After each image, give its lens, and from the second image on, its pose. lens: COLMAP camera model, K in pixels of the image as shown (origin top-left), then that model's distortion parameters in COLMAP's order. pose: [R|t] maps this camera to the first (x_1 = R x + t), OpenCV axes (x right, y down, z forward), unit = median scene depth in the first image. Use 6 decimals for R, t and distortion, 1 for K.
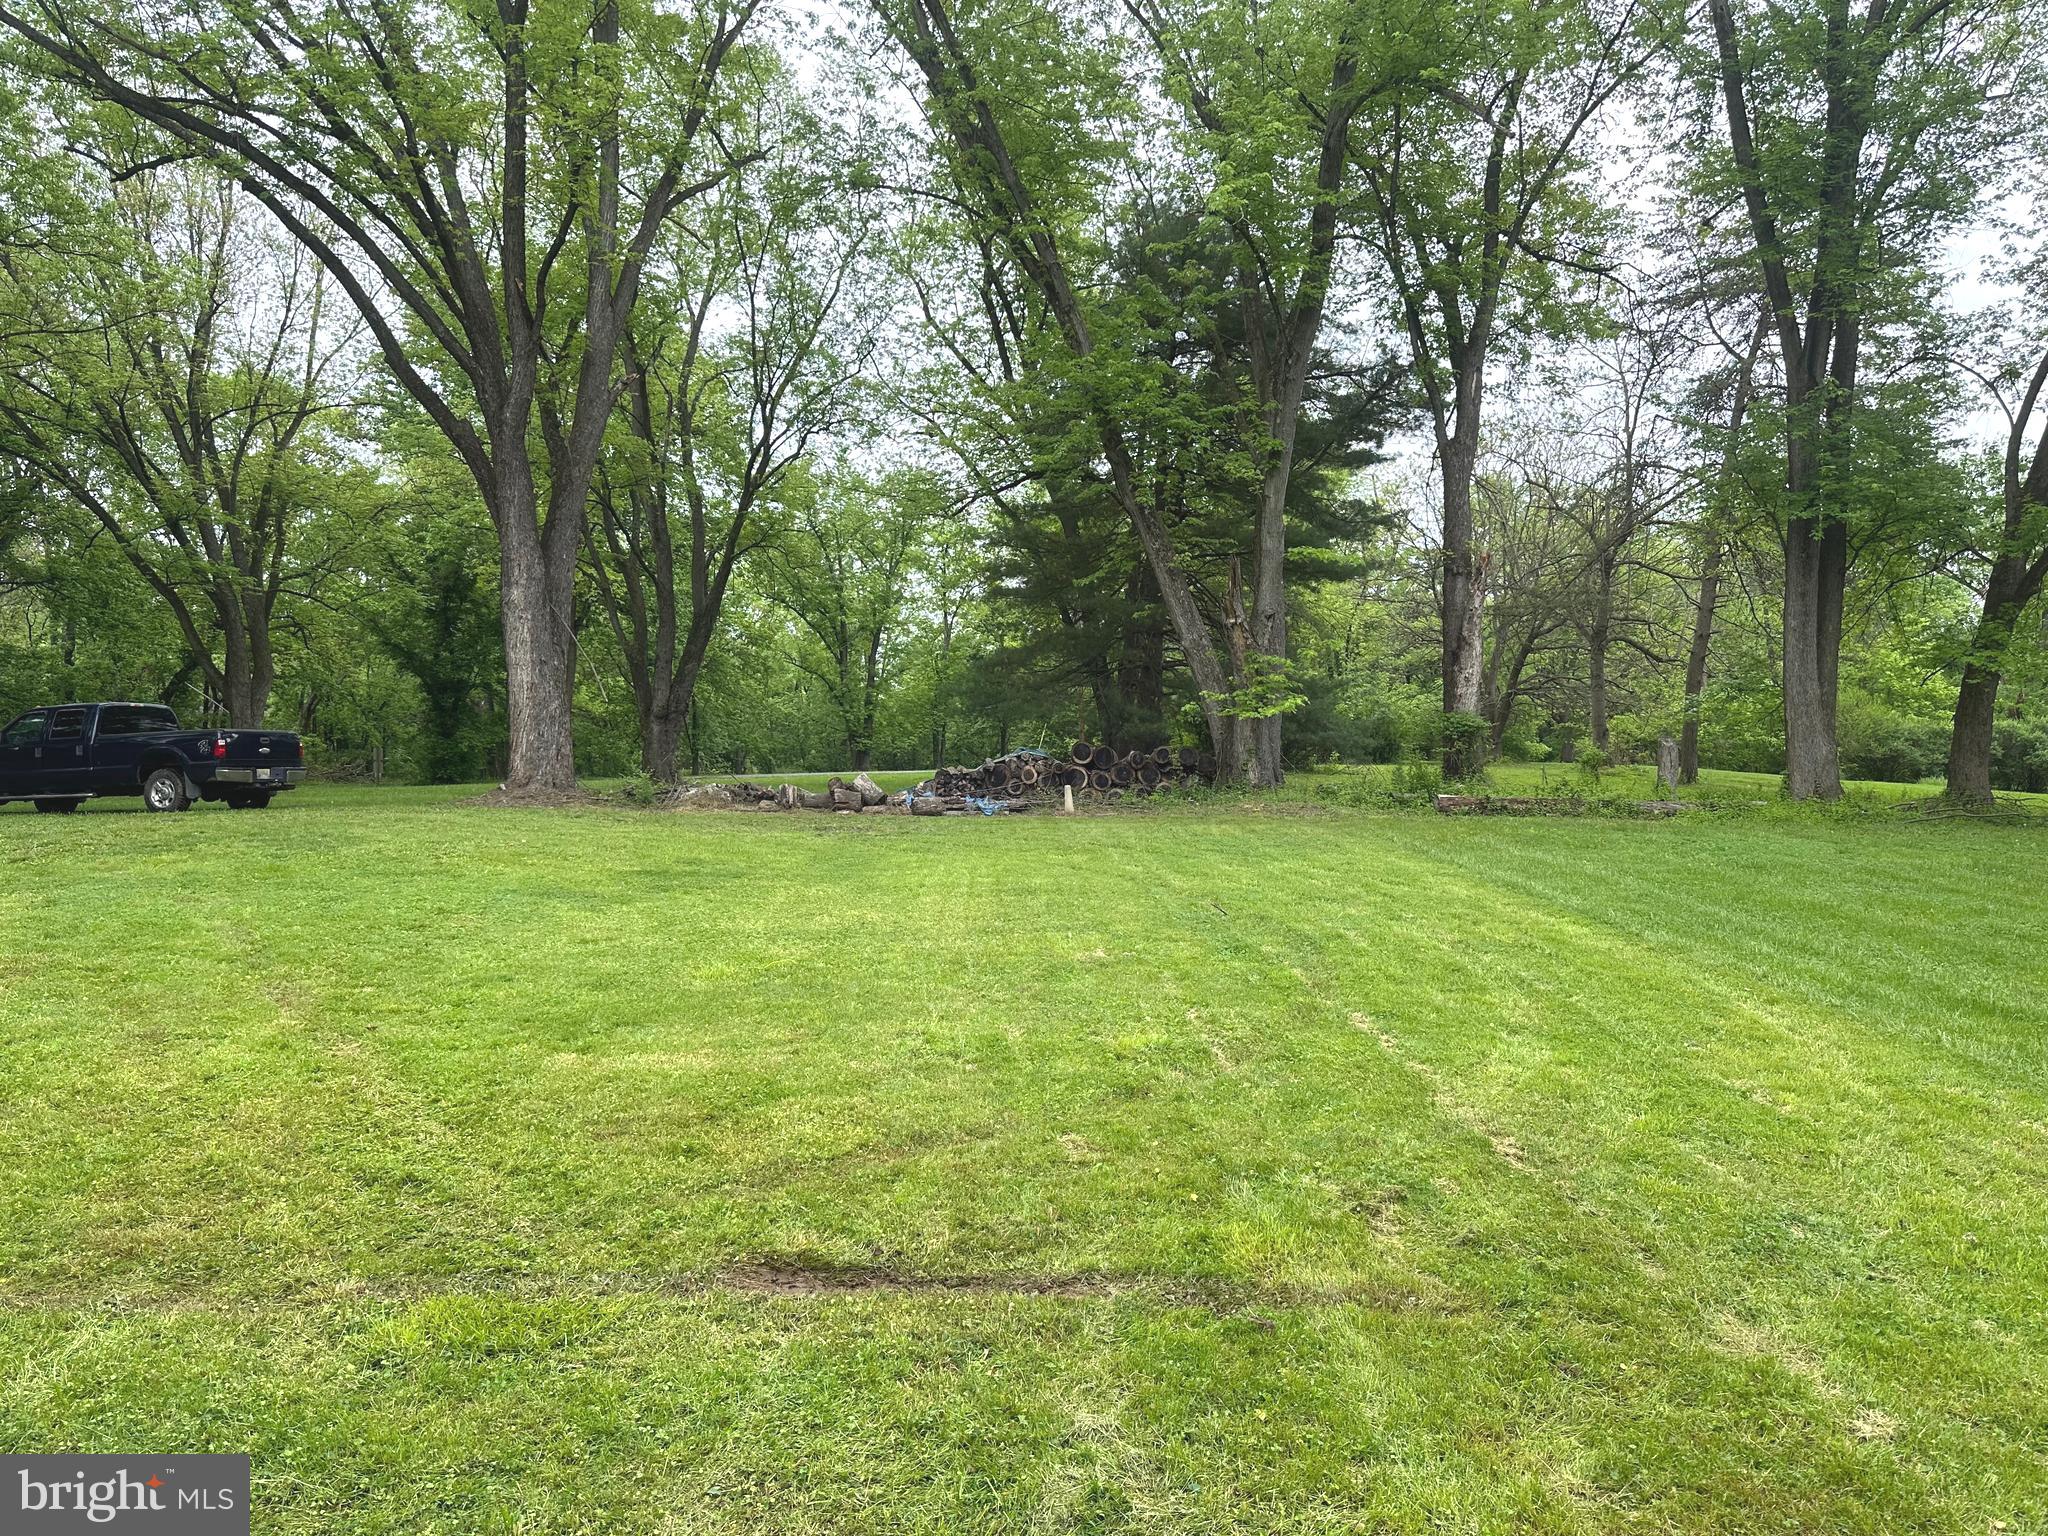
lens RADIAL K [[1464.8, 0, 1068.0], [0, 1464.8, 747.1], [0, 0, 1]] dist [0.067561, -0.059317]
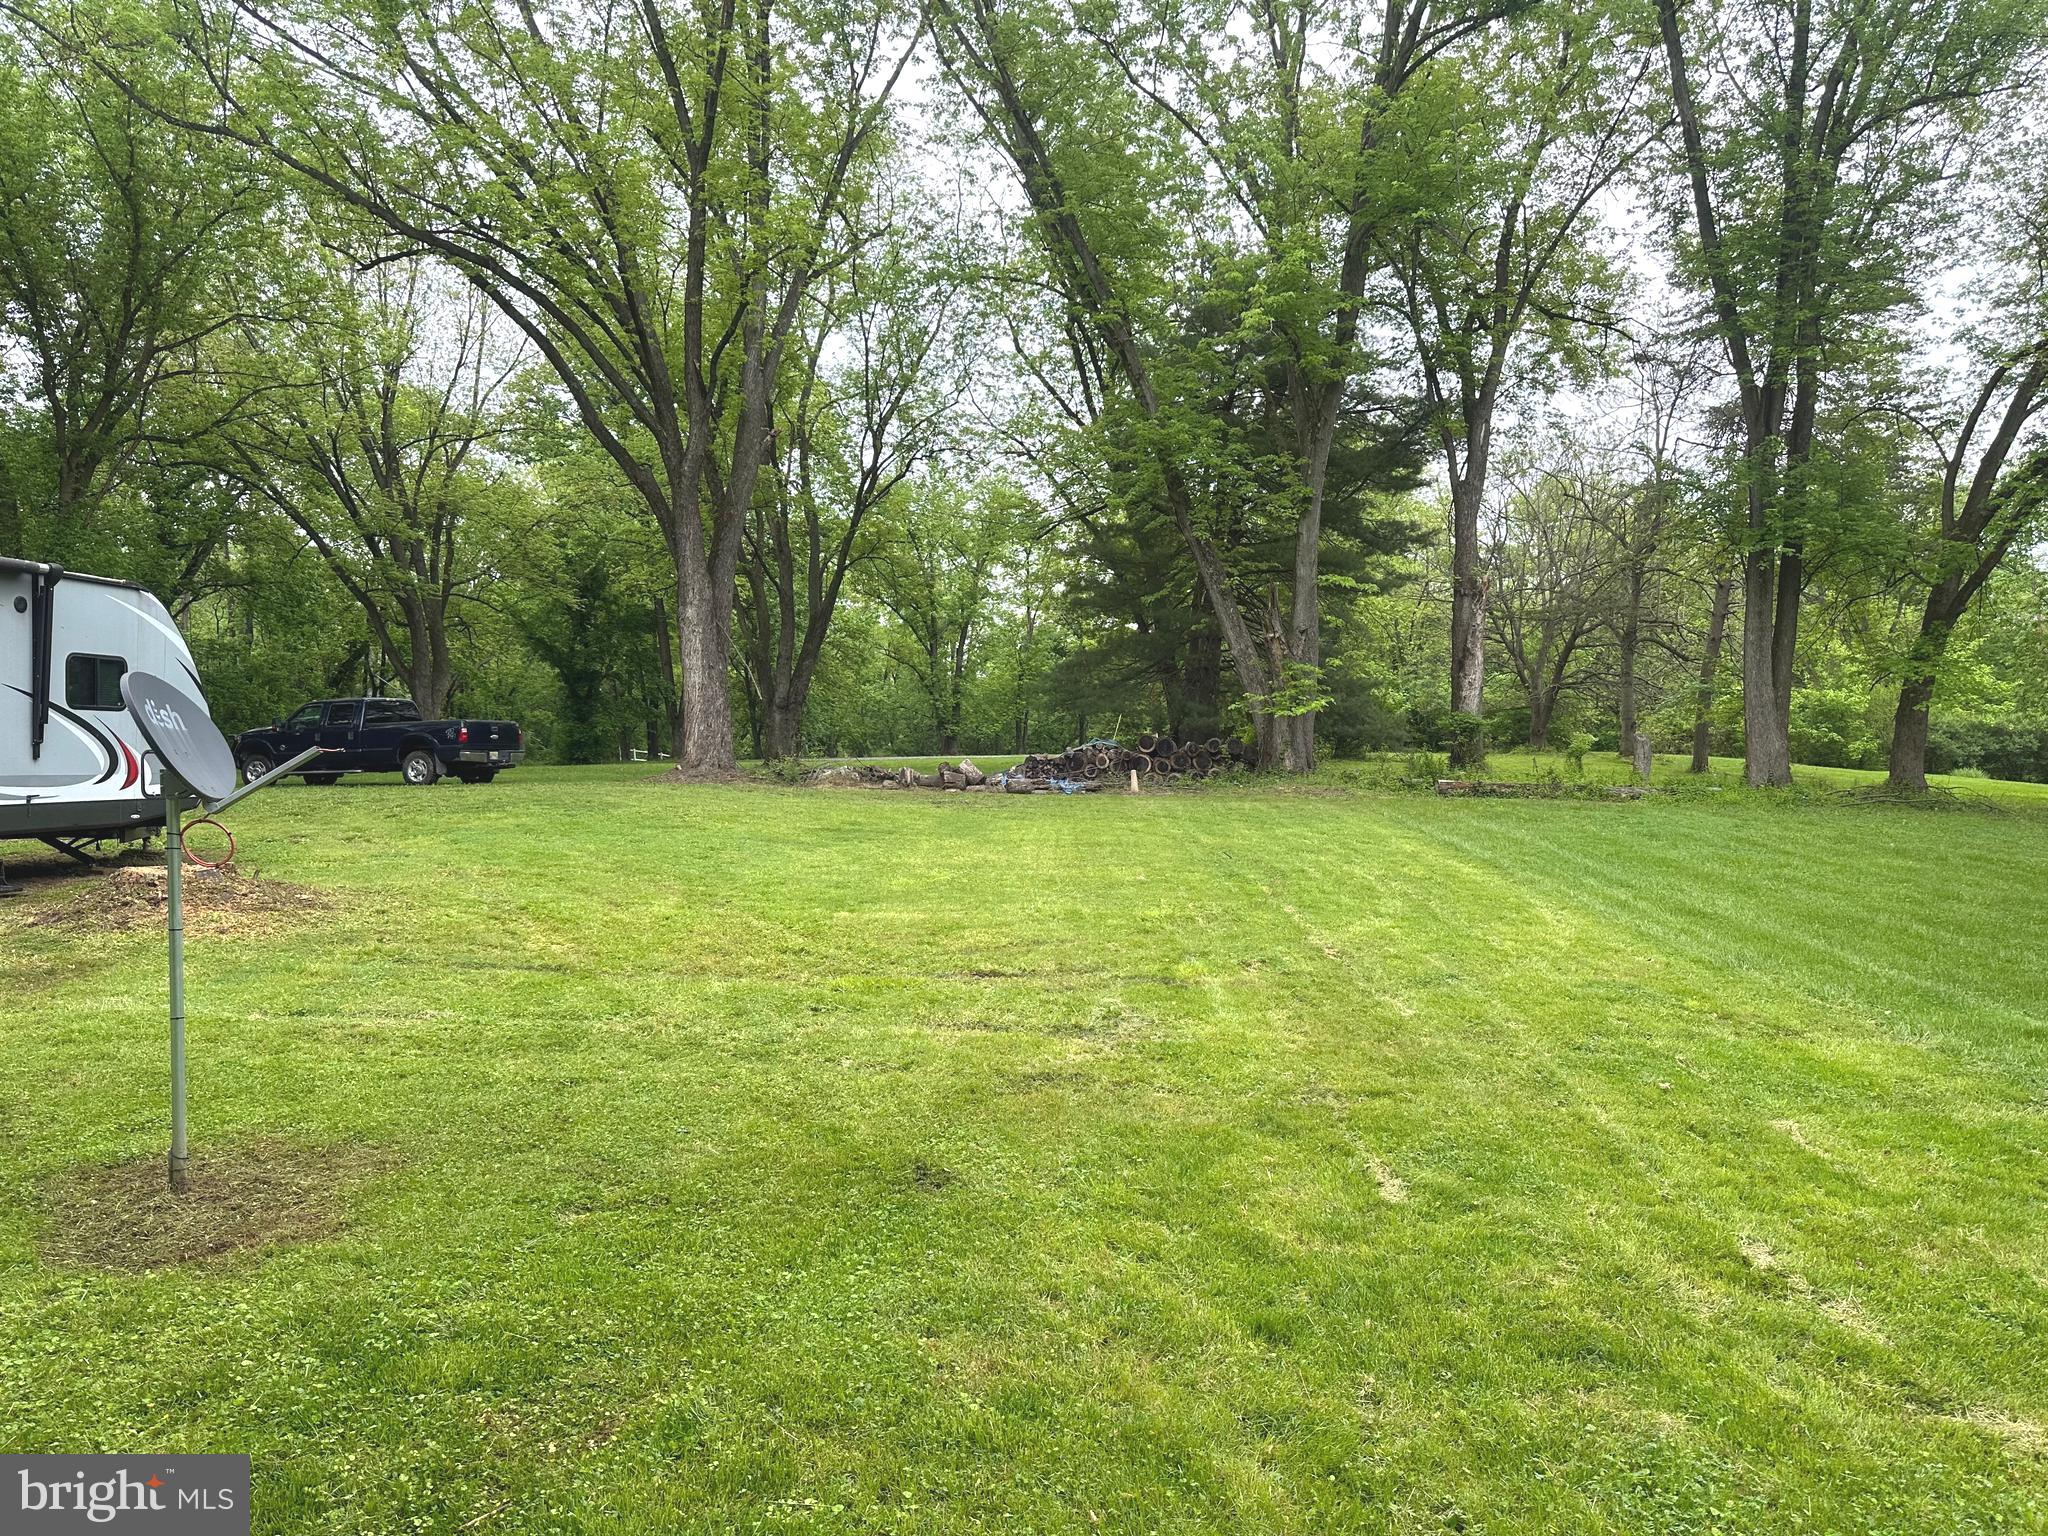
lens RADIAL K [[1439.2, 0, 1024.0], [0, 1439.2, 768.0], [0, 0, 1]] dist [0.059141, -0.073306]
pose [[0.996409, 0.007777, -0.084312, 0.006682], [-0.005692, 0.999673, 0.024935, -0.003454], [0.084478, -0.024366, 0.996127, -0.141956]]
